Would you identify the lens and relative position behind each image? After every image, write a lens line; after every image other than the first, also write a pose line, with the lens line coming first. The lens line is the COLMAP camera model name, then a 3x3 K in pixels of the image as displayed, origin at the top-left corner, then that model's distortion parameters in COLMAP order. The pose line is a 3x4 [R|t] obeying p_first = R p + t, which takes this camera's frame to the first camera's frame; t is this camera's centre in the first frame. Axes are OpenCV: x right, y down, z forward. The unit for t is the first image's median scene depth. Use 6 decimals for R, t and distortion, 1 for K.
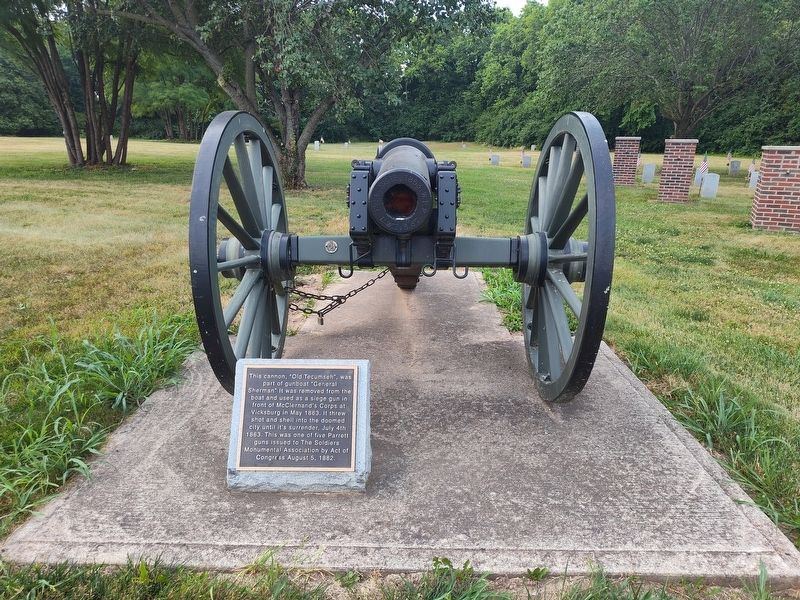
lens RADIAL K [[538.4, 0, 400.0], [0, 538.4, 300.0], [0, 0, 1]] dist [0.038885, -0.046180]
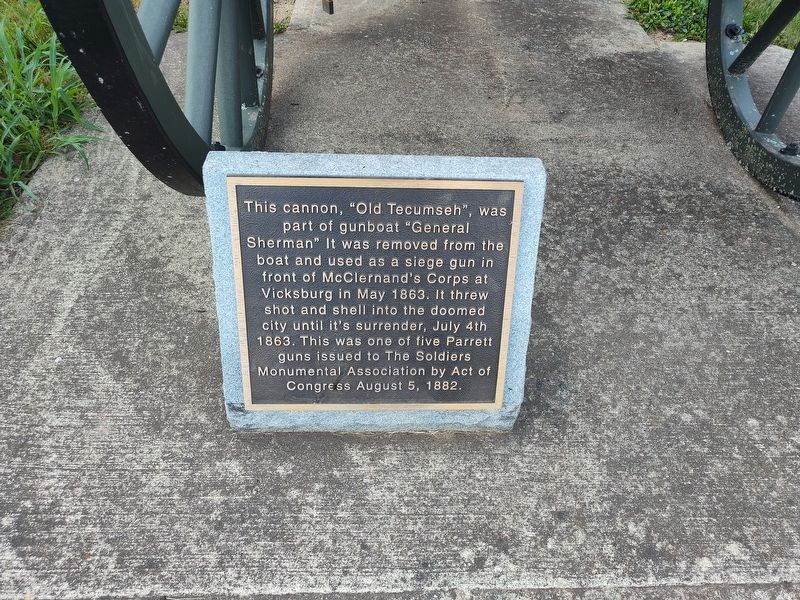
lens RADIAL K [[538.4, 0, 400.0], [0, 538.4, 300.0], [0, 0, 1]] dist [0.038885, -0.046180]
pose [[0.998163, -0.010158, 0.059727, -0.195064], [-0.023459, 0.844135, 0.535616, -0.010877], [-0.055858, -0.536034, 0.842347, 0.646173]]
